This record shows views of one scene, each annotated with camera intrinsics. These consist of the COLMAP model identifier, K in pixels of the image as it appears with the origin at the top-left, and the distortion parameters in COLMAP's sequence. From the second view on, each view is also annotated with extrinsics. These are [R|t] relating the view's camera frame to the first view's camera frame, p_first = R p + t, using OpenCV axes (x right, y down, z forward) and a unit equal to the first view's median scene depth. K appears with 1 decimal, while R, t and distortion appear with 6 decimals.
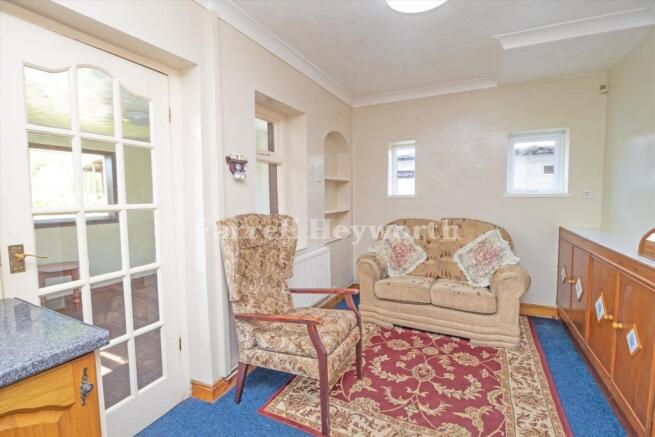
lens RADIAL K [[303.8, 0, 329.7], [0, 303.8, 219.9], [0, 0, 1]] dist [-0.025580, -0.003889]
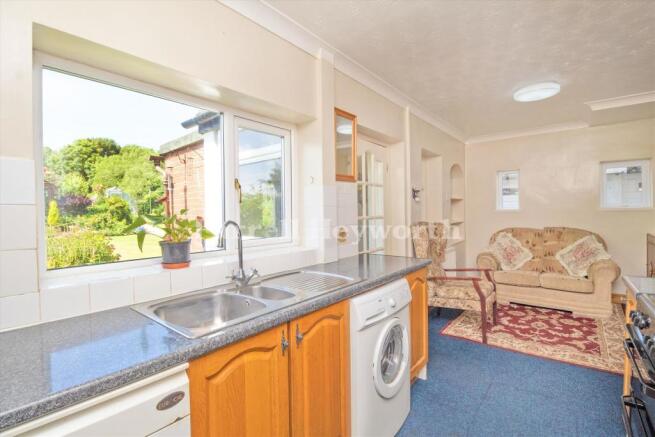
lens RADIAL K [[303.8, 0, 327.3], [0, 303.8, 216.6], [0, 0, 1]] dist [-0.025580, -0.003889]
pose [[0.973736, 0.003082, -0.227658, -0.341606], [-0.016470, 0.998242, -0.056931, 0.051884], [0.227082, 0.059185, 0.972075, -0.648974]]
